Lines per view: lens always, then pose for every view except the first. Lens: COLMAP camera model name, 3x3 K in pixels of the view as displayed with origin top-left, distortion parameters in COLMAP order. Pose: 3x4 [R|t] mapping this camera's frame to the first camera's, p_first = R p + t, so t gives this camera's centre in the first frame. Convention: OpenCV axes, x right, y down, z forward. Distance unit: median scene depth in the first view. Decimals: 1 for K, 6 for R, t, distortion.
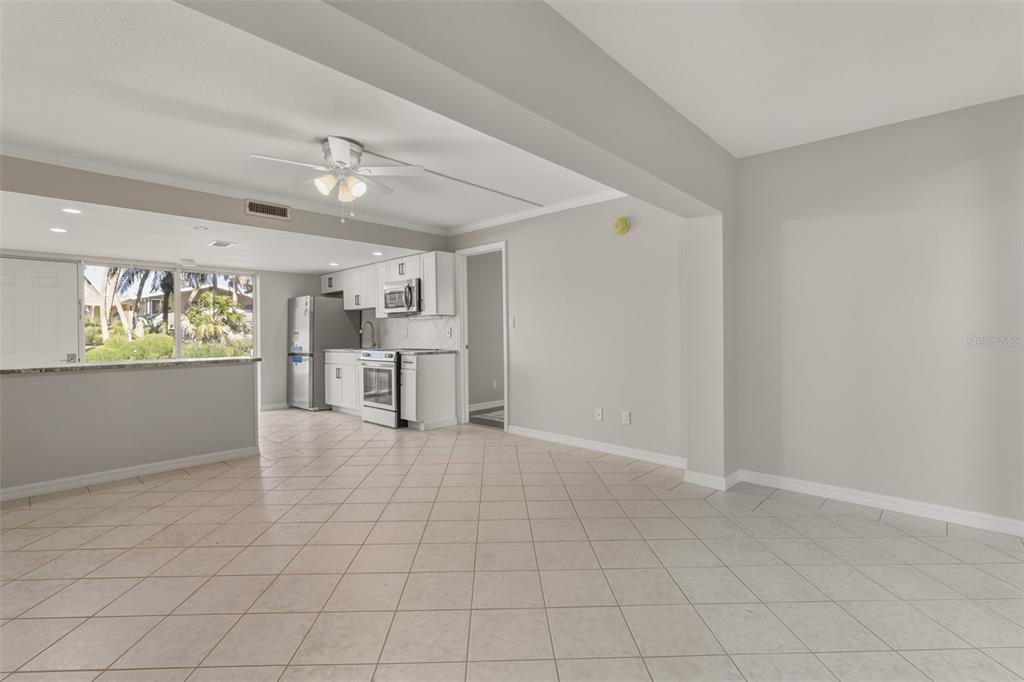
lens RADIAL K [[504.0, 0, 529.2], [0, 504.0, 350.1], [0, 0, 1]] dist [-0.010010, 0.004383]
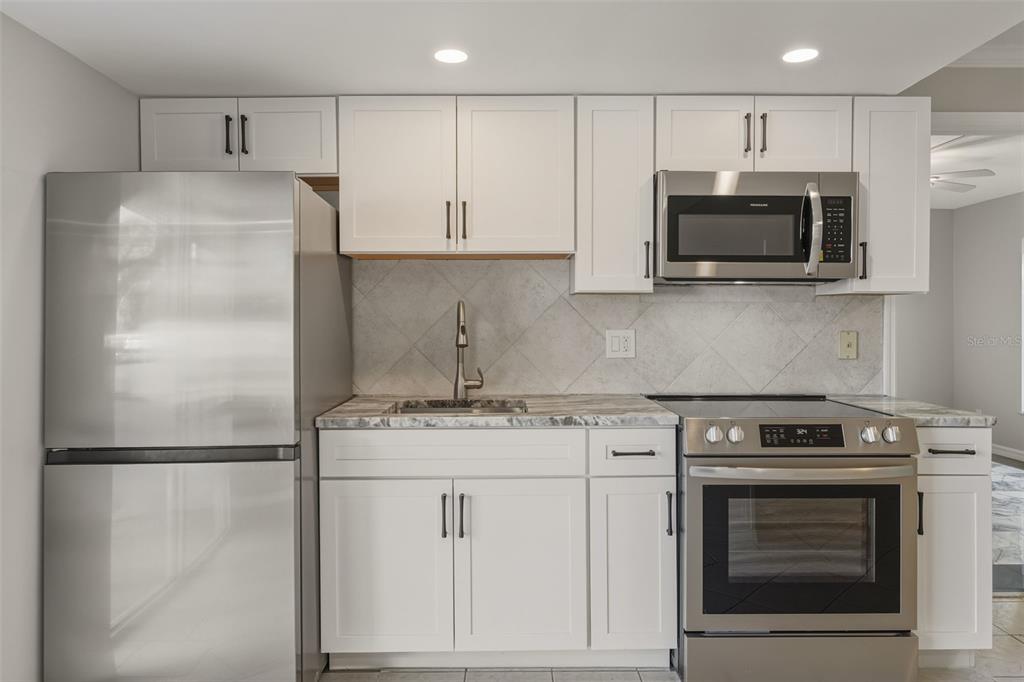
lens RADIAL K [[665.9, 0, 508.4], [0, 665.9, 316.8], [0, 0, 1]] dist [-0.003939, -0.001737]
pose [[0.729620, 0.010732, 0.683769, -0.554363], [0.013077, 0.999475, -0.029641, -0.037172], [-0.683728, 0.030569, 0.729096, 0.720783]]
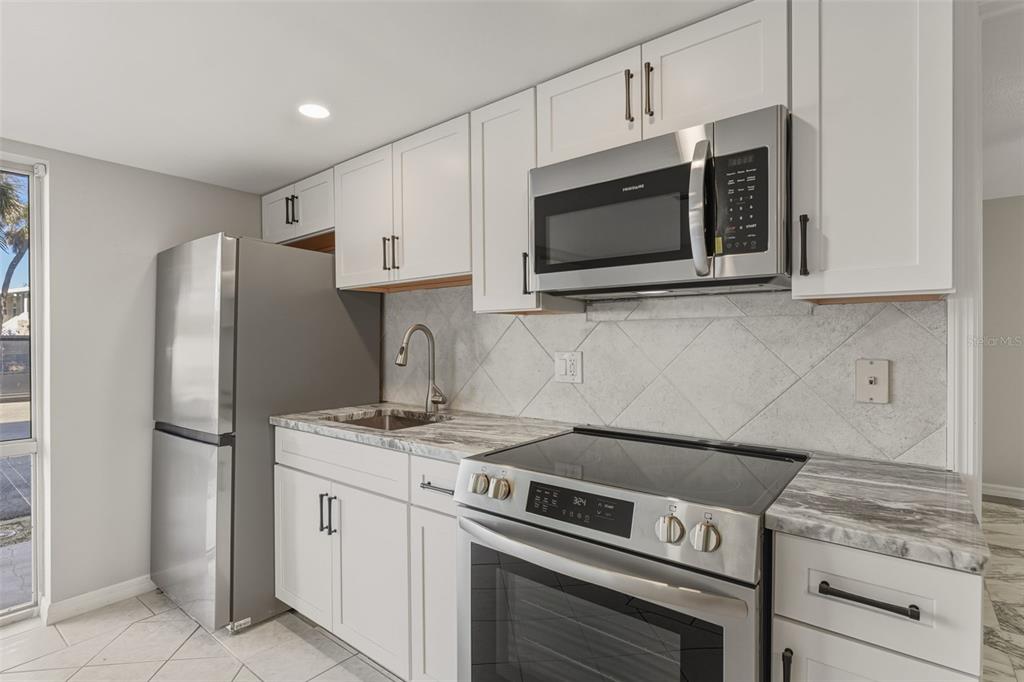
lens RADIAL K [[504.0, 0, 508.0], [0, 504.0, 340.5], [0, 0, 1]] dist [-0.010010, 0.004383]
pose [[0.997701, 0.005149, 0.067581, -0.288556], [-0.003331, 0.999630, -0.026985, -0.039137], [-0.067695, 0.026698, 0.997349, 0.692348]]
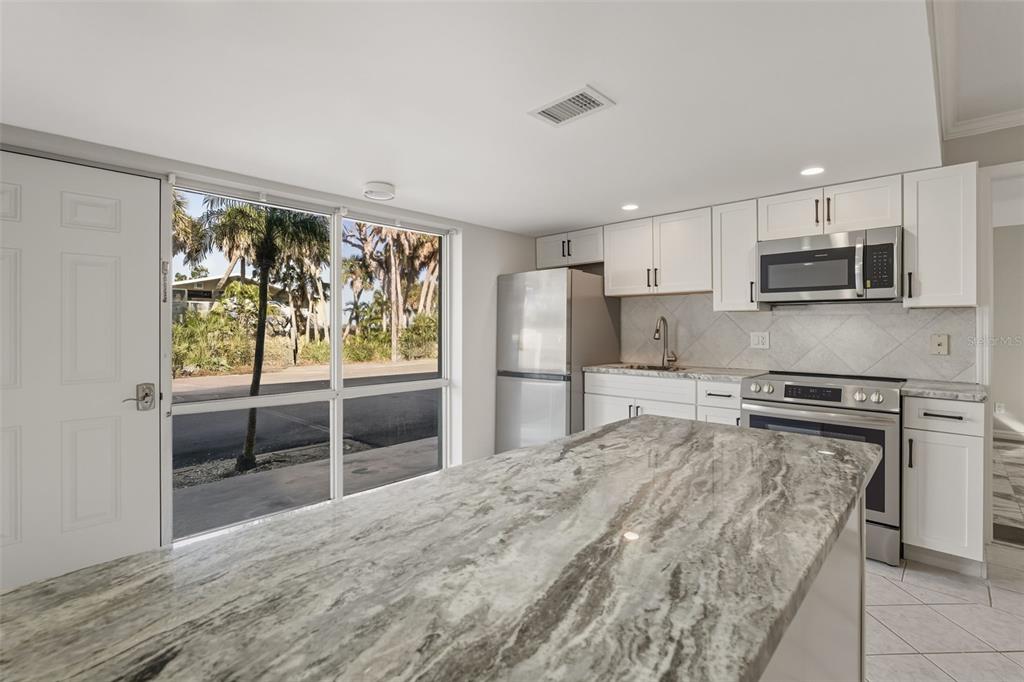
lens RADIAL K [[469.9, 0, 509.1], [0, 469.9, 325.6], [0, 0, 1]] dist [-0.008408, 0.001884]
pose [[0.999791, 0.008273, -0.018719, -0.481360], [-0.008830, 0.999515, -0.029874, -0.030412], [0.018462, 0.030033, 0.999378, 0.485621]]
